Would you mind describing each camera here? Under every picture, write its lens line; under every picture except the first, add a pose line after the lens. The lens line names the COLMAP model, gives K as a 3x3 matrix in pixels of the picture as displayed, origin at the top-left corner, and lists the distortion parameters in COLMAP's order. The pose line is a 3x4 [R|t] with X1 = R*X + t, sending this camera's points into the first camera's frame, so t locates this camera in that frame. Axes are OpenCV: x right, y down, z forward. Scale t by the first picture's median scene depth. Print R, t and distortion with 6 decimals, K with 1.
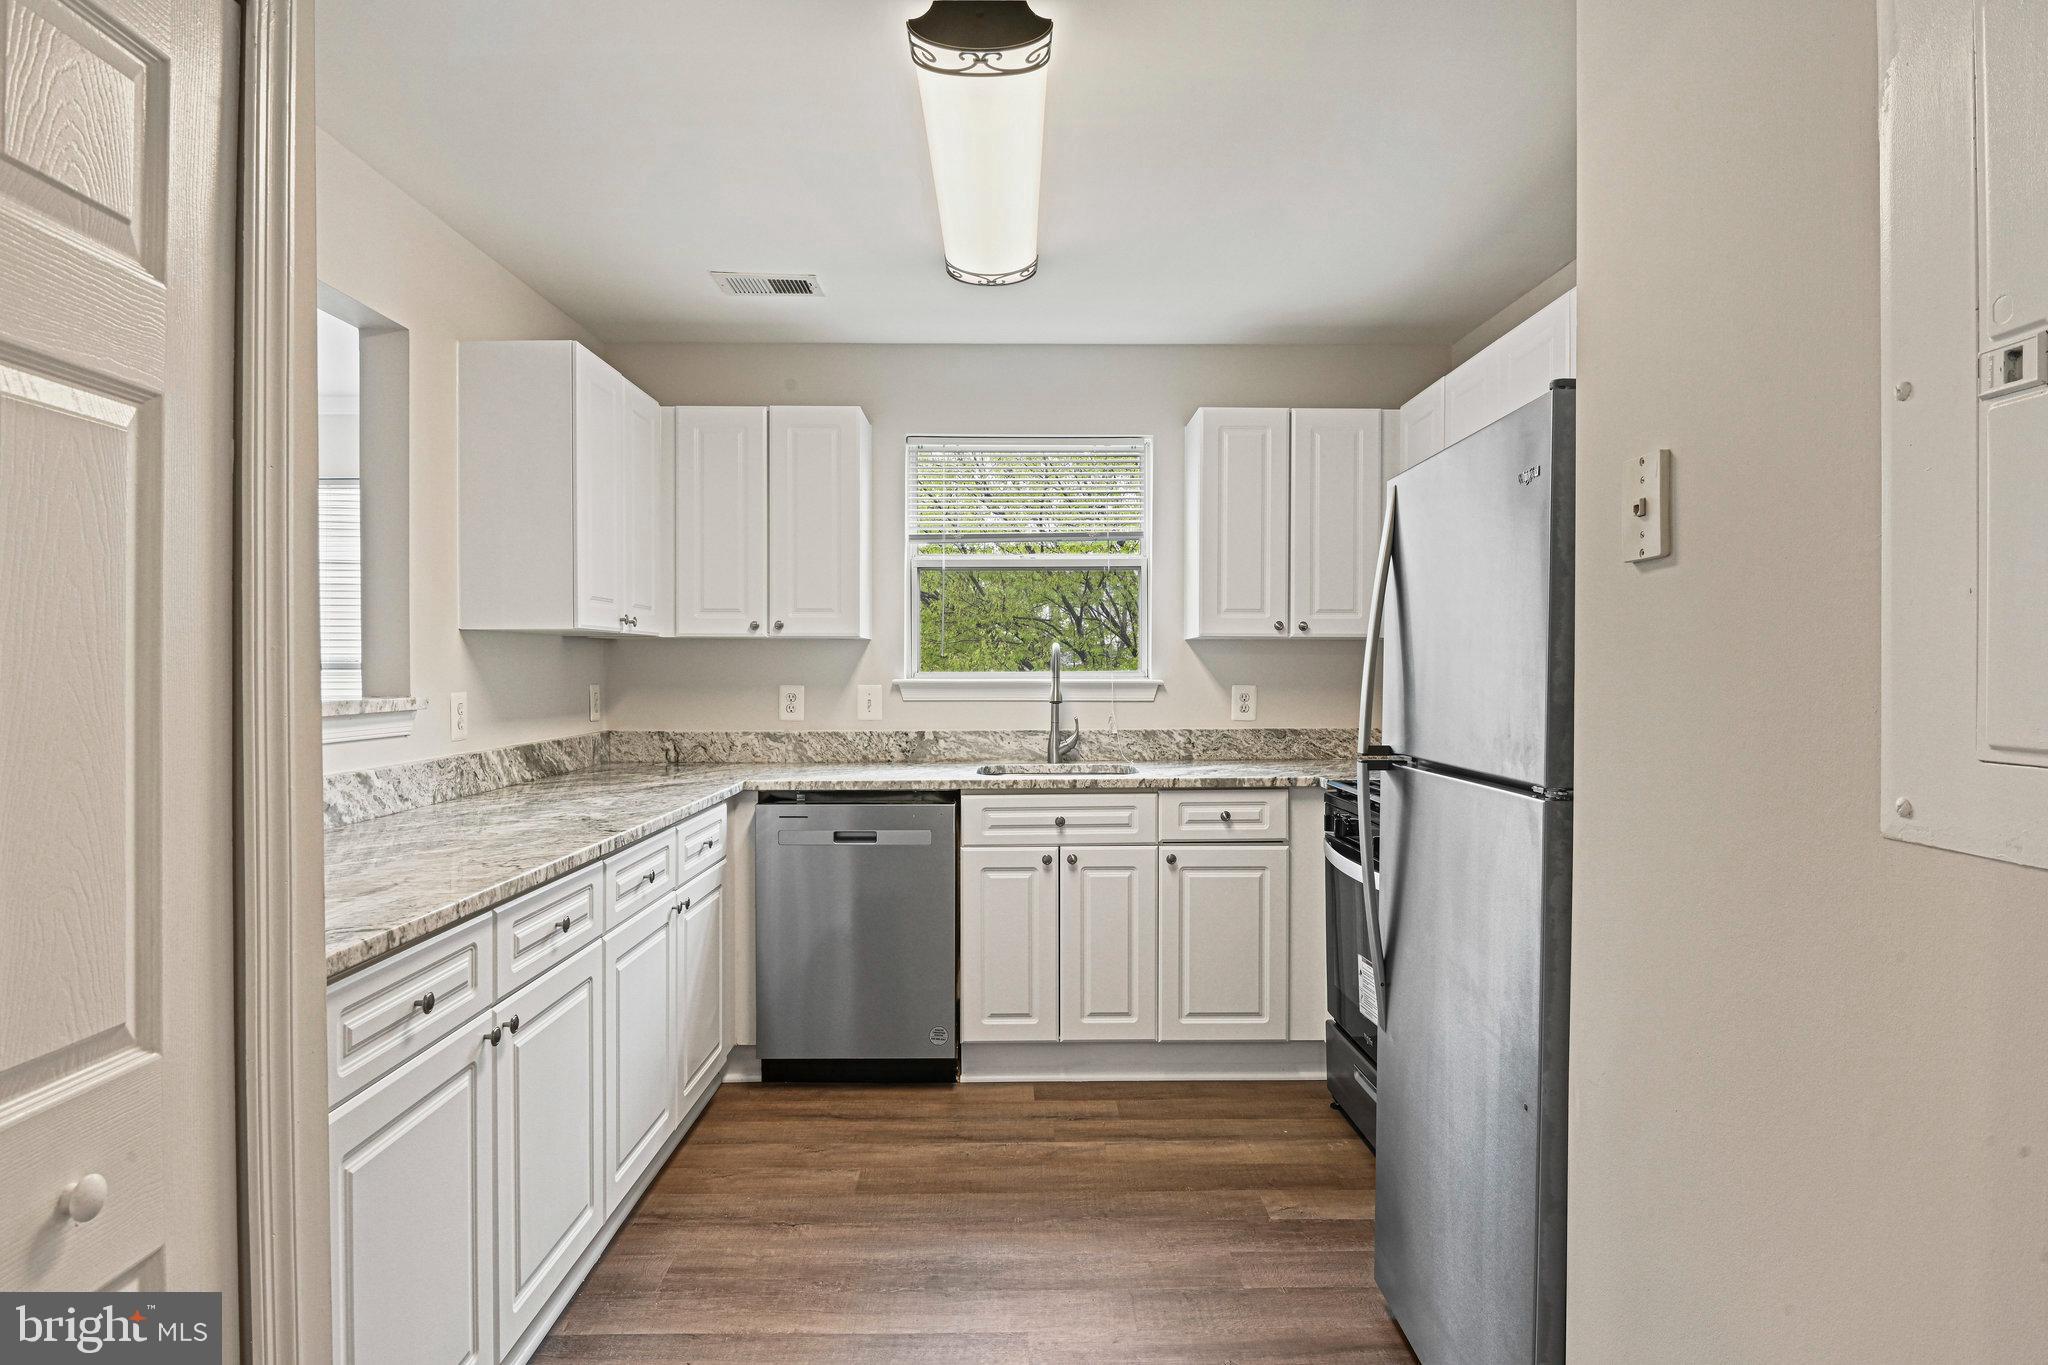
lens RADIAL K [[1161.8, 0, 1027.1], [0, 1161.8, 679.7], [0, 0, 1]] dist [-0.009245, -0.006304]
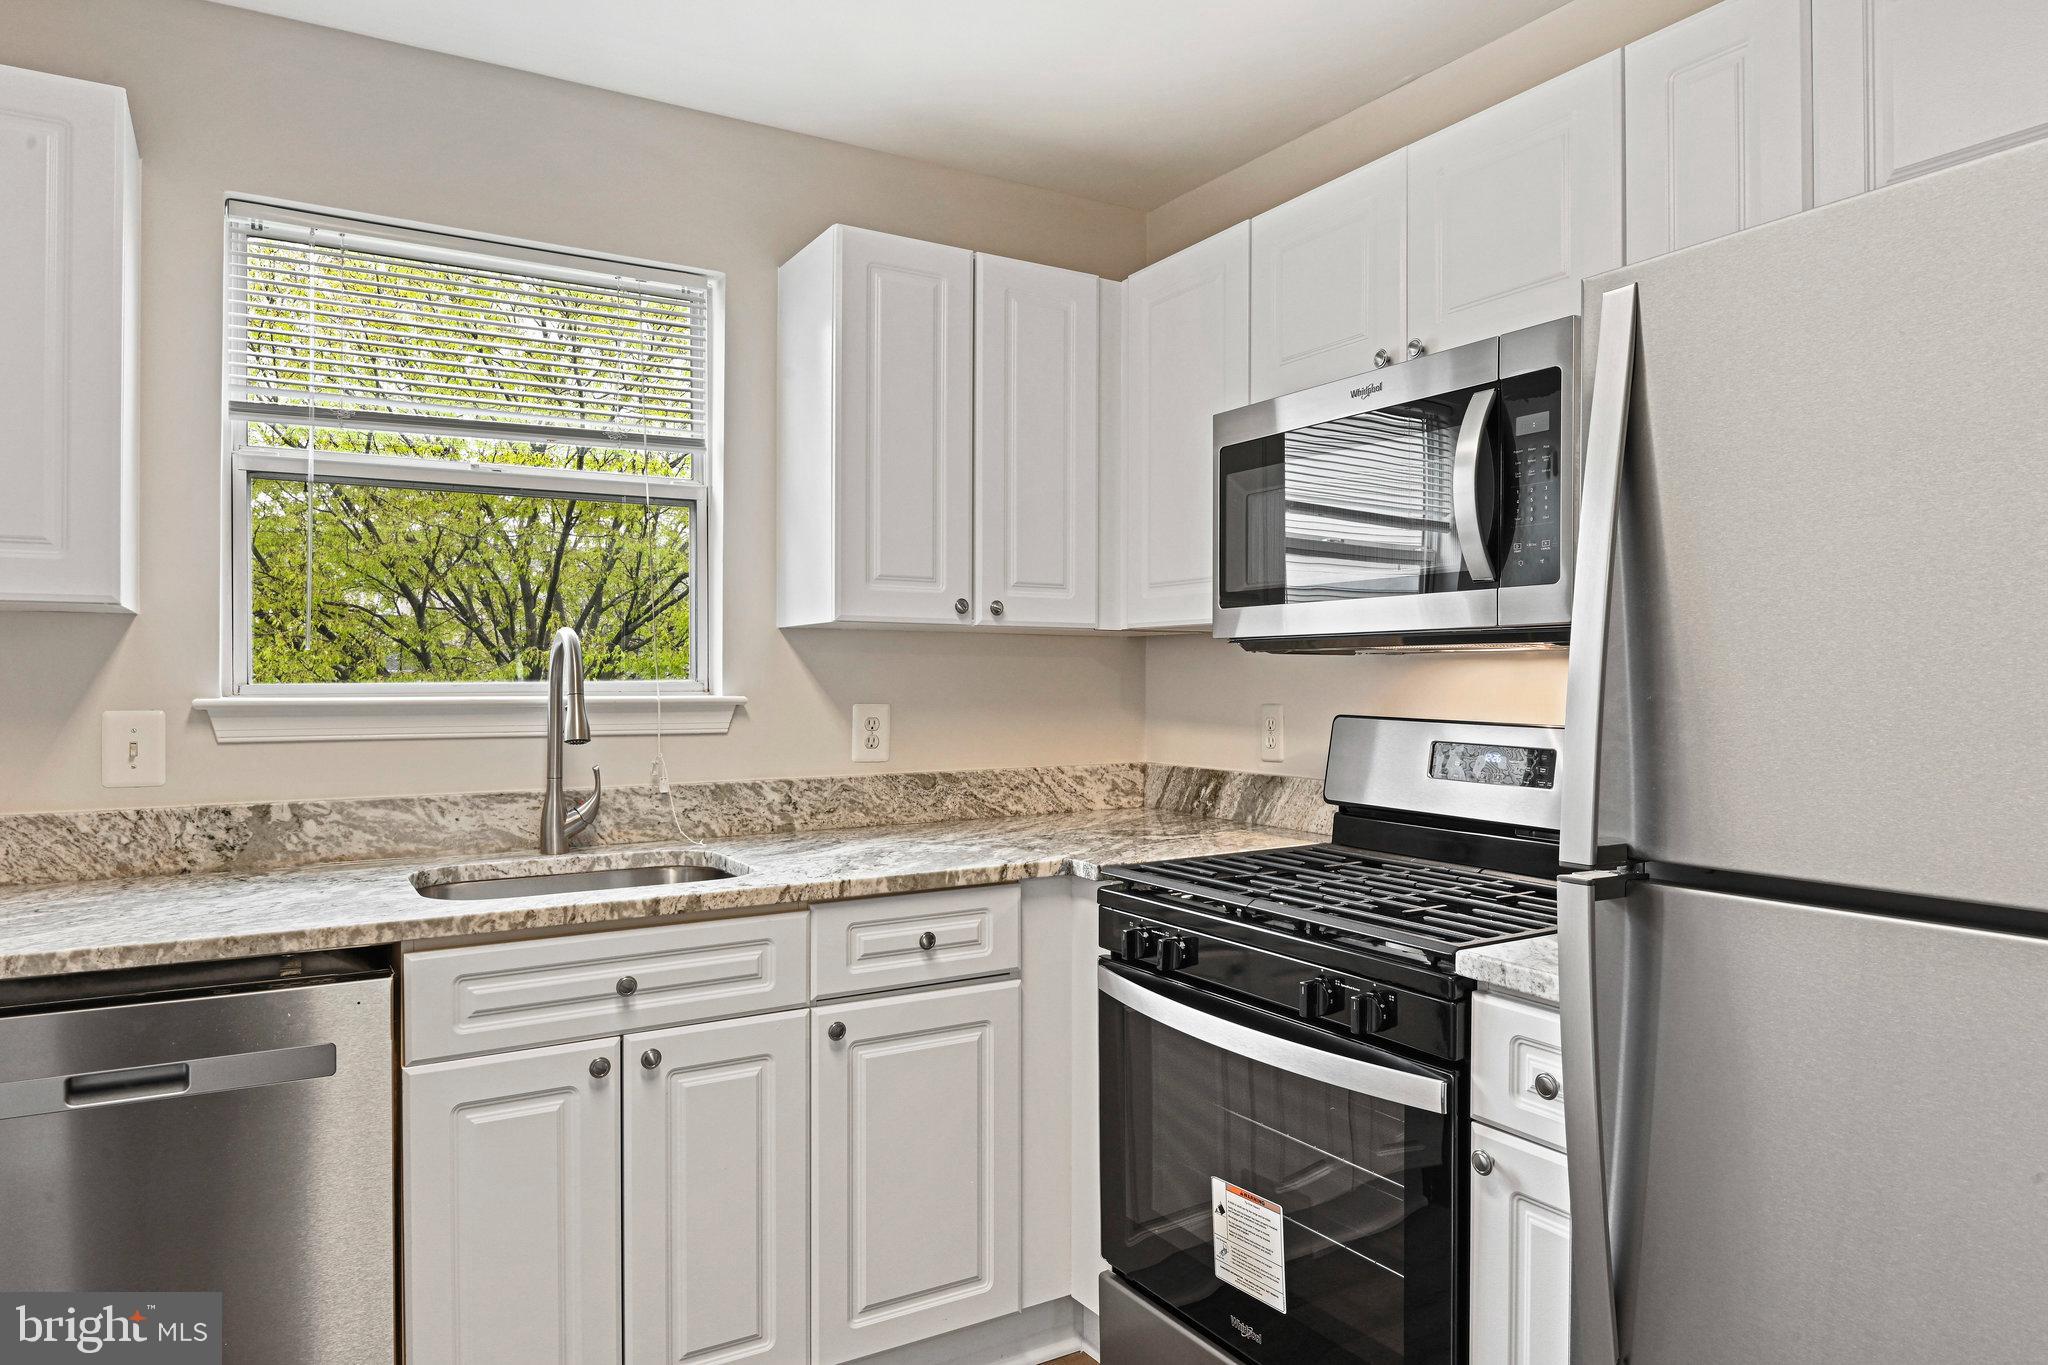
lens RADIAL K [[1248.1, 0, 1012.3], [0, 1248.1, 689.4], [0, 0, 1]] dist [-0.009052, -0.011975]
pose [[0.863969, -0.002839, 0.503538, -0.095684], [0.003675, 0.999993, -0.000668, -0.002810], [-0.503532, 0.002428, 0.863973, 0.459695]]
